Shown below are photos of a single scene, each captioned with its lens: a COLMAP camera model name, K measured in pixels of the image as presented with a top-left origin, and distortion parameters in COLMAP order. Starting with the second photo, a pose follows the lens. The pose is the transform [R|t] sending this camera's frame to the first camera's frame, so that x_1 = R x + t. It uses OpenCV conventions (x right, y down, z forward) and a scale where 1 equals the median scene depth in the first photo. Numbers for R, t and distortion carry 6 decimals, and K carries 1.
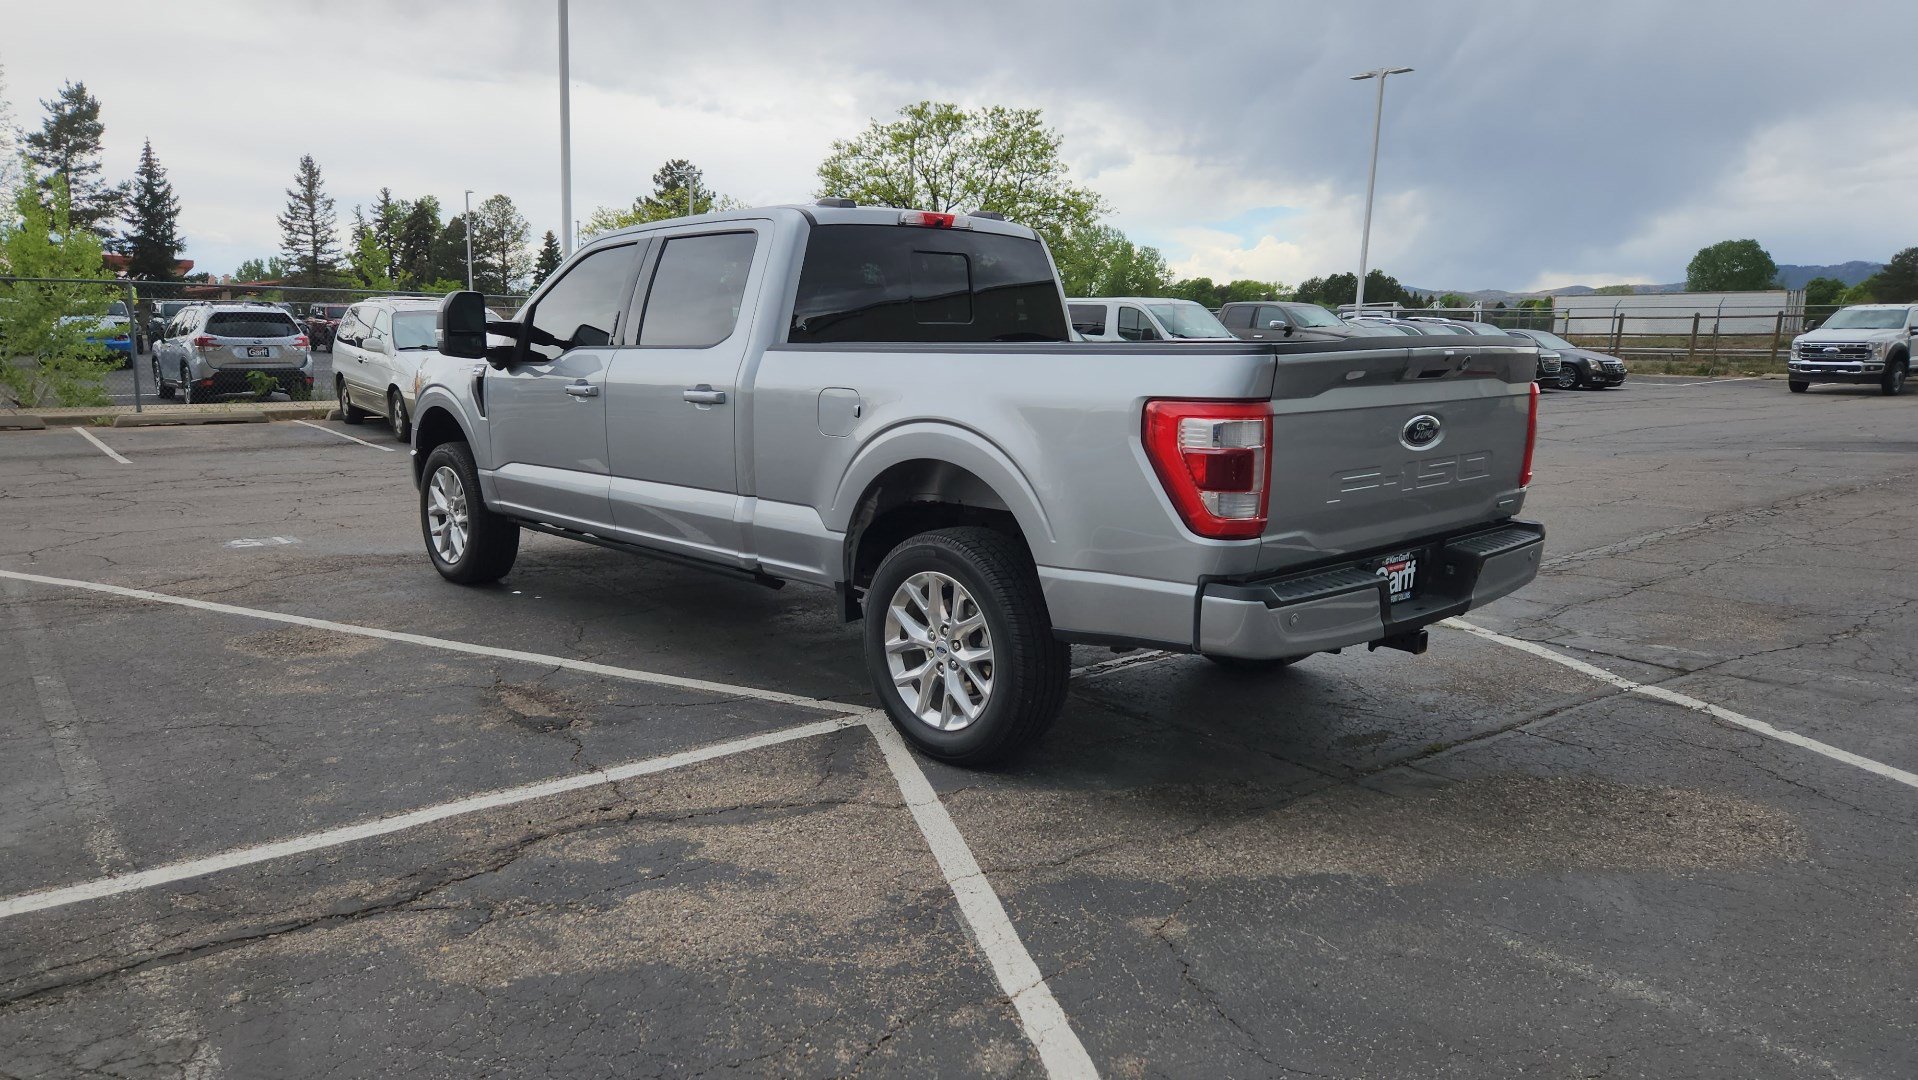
lens RADIAL K [[1278.7, 0, 932.2], [0, 1278.7, 527.5], [0, 0, 1]] dist [0.075218, -0.063606]
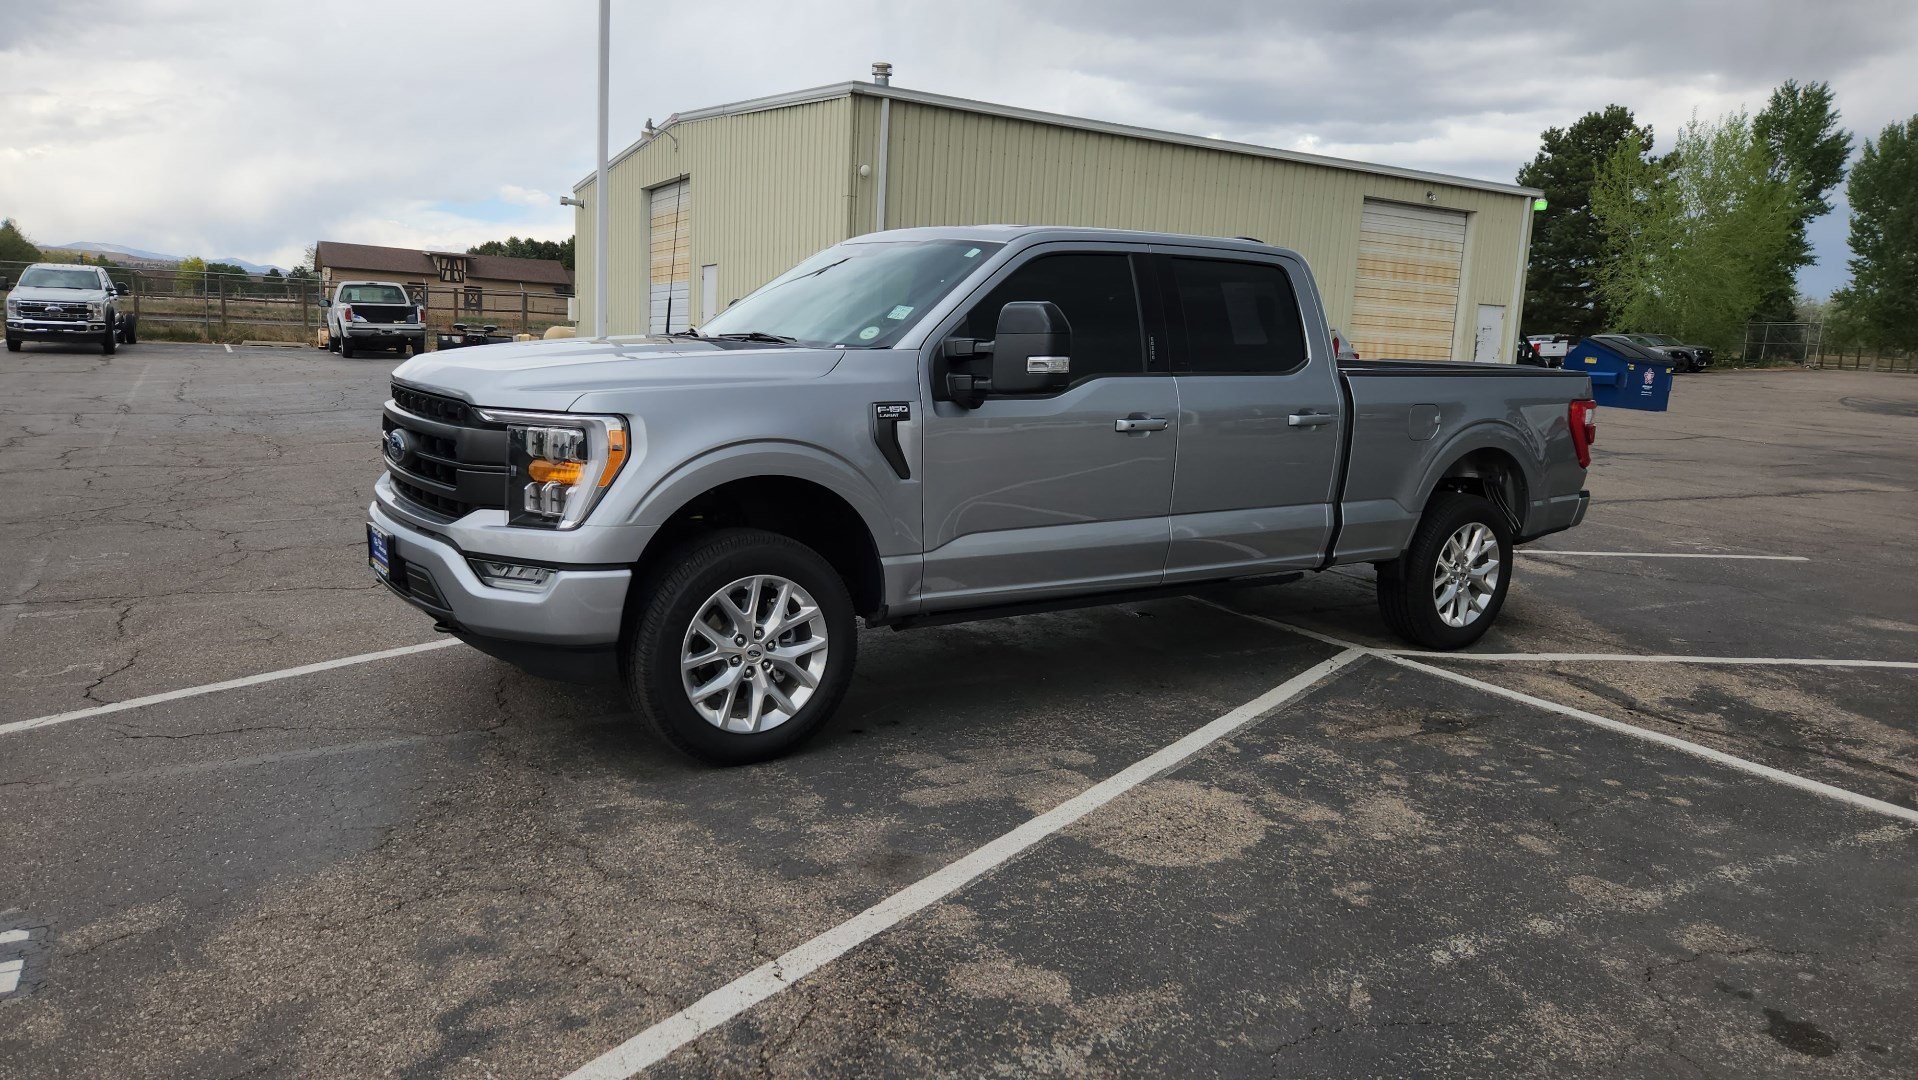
lens RADIAL K [[1278.3, 0, 925.8], [0, 1278.3, 537.8], [0, 0, 1]] dist [0.073391, -0.059609]
pose [[0.148479, -0.157949, 0.976220, -1.265798], [0.109793, 0.983692, 0.142459, -0.188196], [-0.982802, 0.086030, 0.163400, 1.109766]]
